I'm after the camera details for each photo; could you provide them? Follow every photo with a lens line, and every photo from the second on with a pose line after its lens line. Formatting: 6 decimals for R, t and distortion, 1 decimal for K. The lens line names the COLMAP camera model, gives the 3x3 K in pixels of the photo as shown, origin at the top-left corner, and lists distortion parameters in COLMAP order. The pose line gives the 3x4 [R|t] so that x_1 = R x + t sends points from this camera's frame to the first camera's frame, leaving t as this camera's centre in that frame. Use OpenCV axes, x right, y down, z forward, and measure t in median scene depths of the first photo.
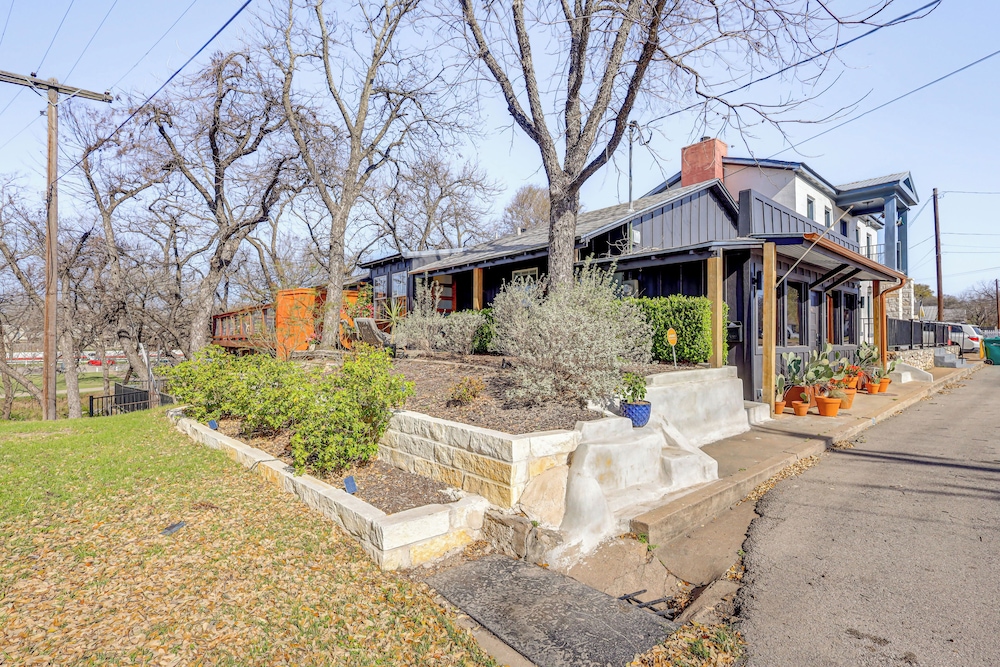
lens RADIAL K [[481.4, 0, 496.2], [0, 481.4, 334.2], [0, 0, 1]] dist [0.005595, -0.000432]
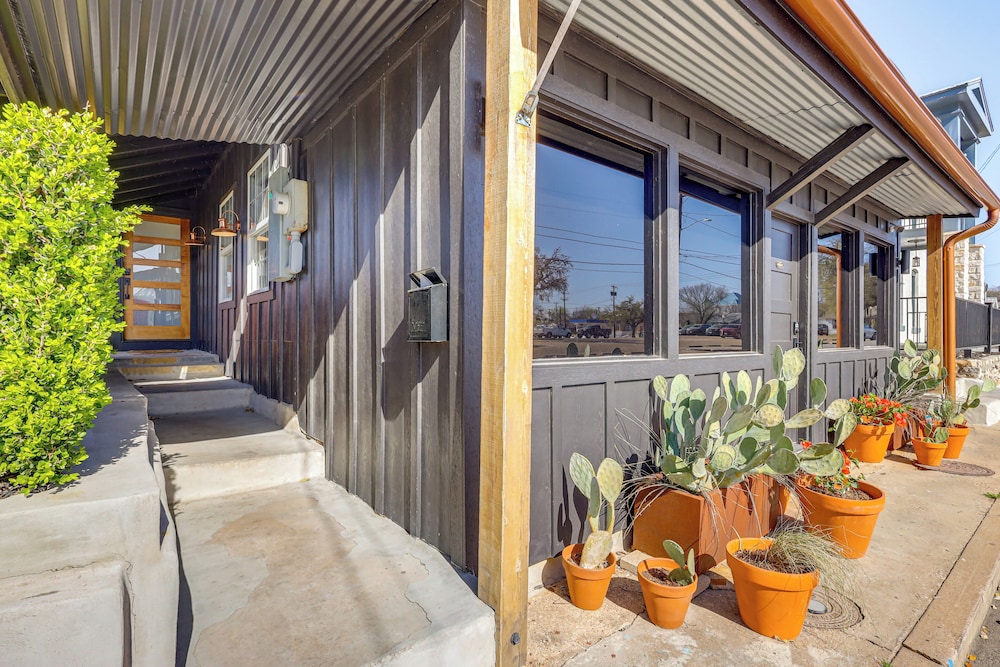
lens RADIAL K [[481.4, 0, 503.8], [0, 481.4, 334.2], [0, 0, 1]] dist [0.005595, -0.000432]
pose [[0.999068, 0.000514, -0.043157, 0.388848], [-0.000246, 0.999981, 0.006220, 0.005696], [0.043160, -0.006203, 0.999049, 0.513494]]
